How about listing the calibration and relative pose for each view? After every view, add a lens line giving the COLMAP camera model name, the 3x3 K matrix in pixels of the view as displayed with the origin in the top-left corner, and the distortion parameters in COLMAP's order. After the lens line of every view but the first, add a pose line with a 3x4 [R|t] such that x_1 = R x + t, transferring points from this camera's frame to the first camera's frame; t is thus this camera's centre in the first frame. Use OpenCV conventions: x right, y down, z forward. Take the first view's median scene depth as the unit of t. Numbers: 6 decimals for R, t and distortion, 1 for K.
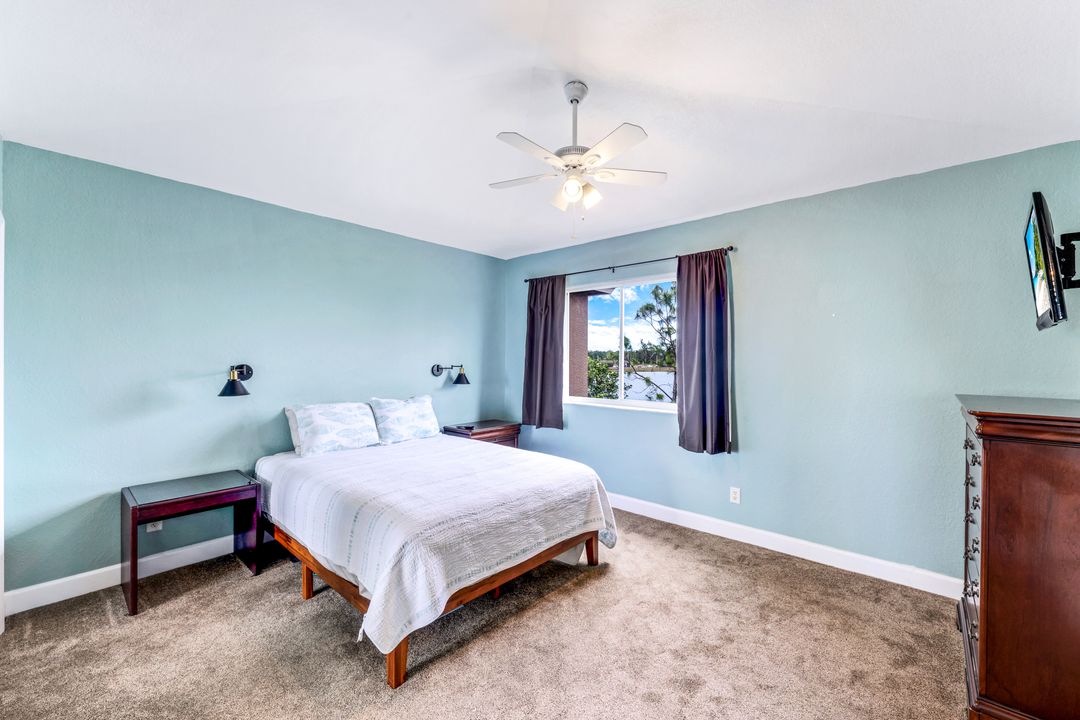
lens RADIAL K [[436.4, 0, 542.1], [0, 436.4, 360.8], [0, 0, 1]] dist [-0.001872, 0.001315]
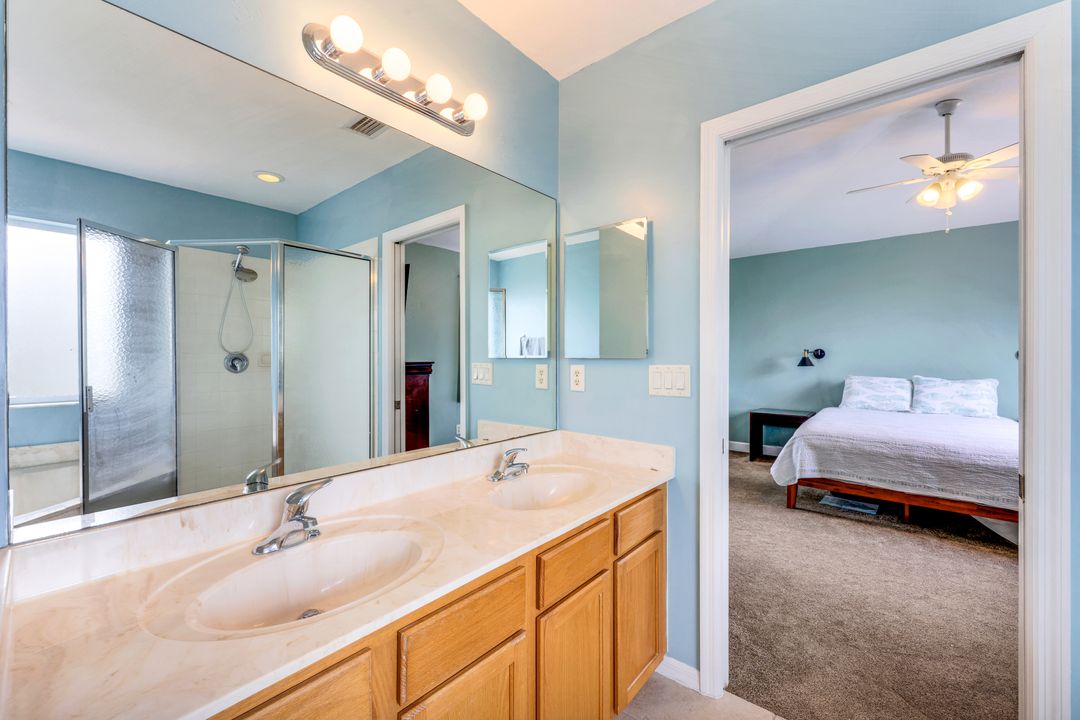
lens RADIAL K [[436.4, 0, 542.7], [0, 436.4, 356.8], [0, 0, 1]] dist [-0.001872, 0.001315]
pose [[0.022805, -0.005506, -0.999725, 1.015488], [-0.006060, 0.999966, -0.005645, 0.056499], [0.999722, 0.006187, 0.022771, -0.092442]]
